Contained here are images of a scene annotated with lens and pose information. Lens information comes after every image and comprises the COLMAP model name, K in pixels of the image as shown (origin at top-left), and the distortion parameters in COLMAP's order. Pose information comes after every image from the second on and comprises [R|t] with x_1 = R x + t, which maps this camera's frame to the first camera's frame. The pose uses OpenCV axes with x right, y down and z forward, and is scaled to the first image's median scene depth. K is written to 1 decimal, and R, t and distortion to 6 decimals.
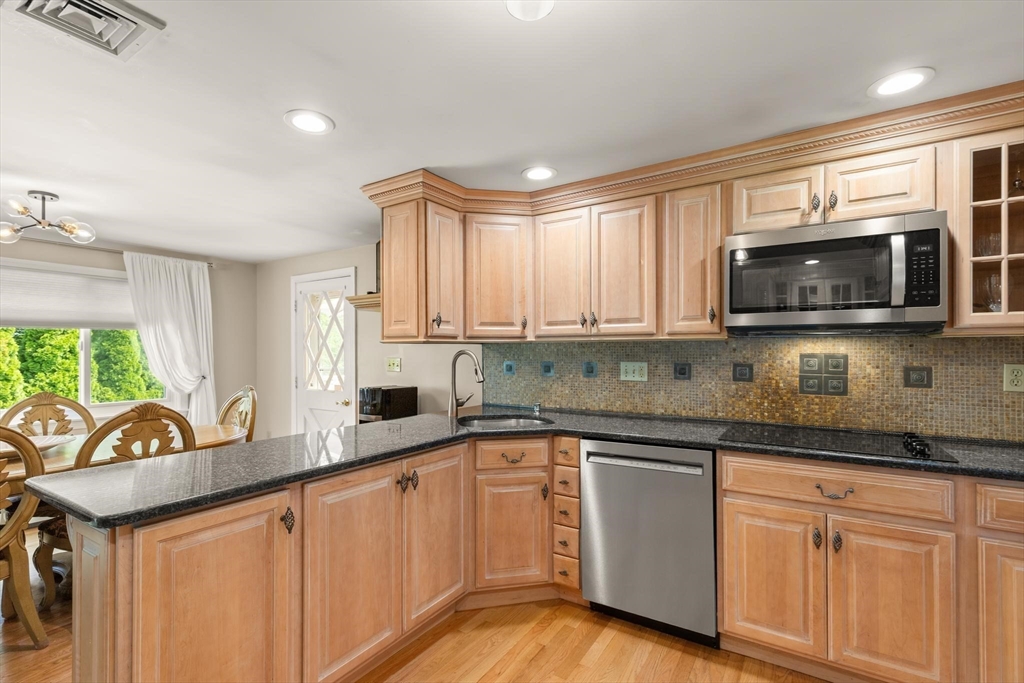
lens RADIAL K [[470.9, 0, 506.3], [0, 470.9, 347.6], [0, 0, 1]] dist [-0.001861, 0.000246]
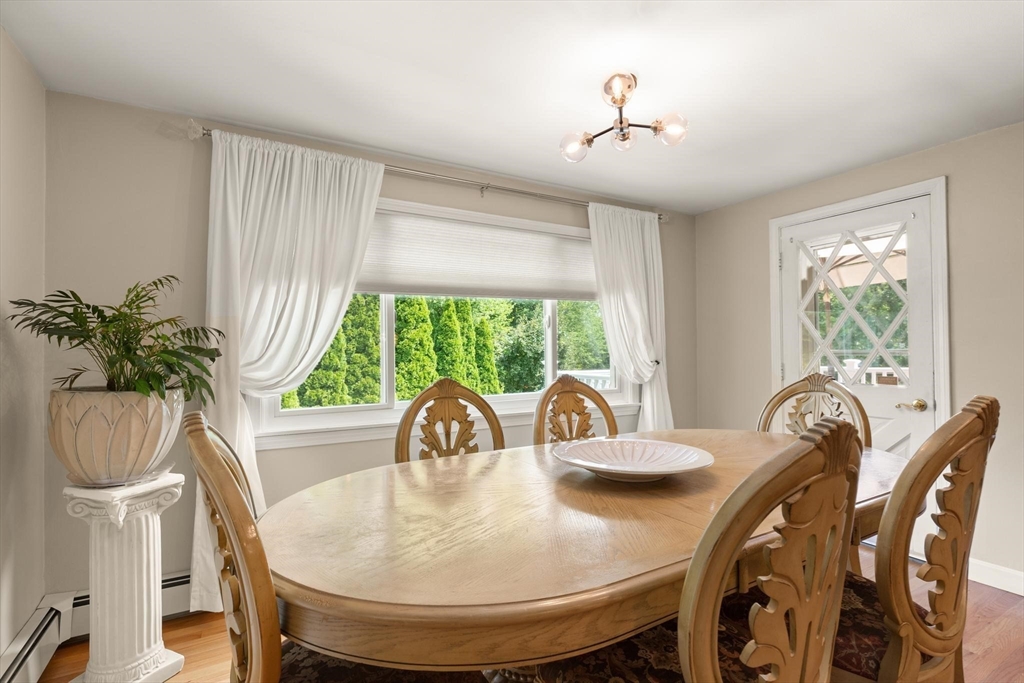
lens RADIAL K [[470.9, 0, 491.6], [0, 470.9, 350.8], [0, 0, 1]] dist [-0.001861, 0.000246]
pose [[0.873720, -0.005891, -0.486394, -0.570602], [0.013733, 0.999827, 0.012558, 0.034375], [0.486236, -0.017651, 0.873649, 0.220135]]
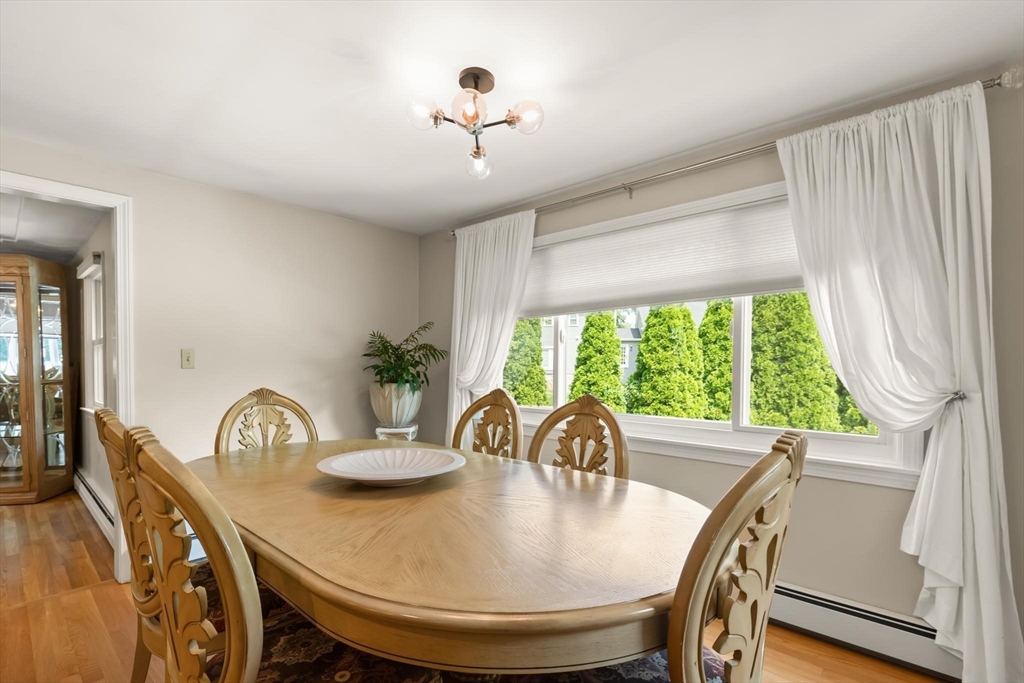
lens RADIAL K [[470.9, 0, 554.1], [0, 470.9, 374.4], [0, 0, 1]] dist [-0.001861, 0.000246]
pose [[-0.143304, 0.023190, -0.989407, -0.257311], [0.009889, 0.999709, 0.021999, 0.039379], [0.989629, -0.006632, -0.143491, 0.832836]]
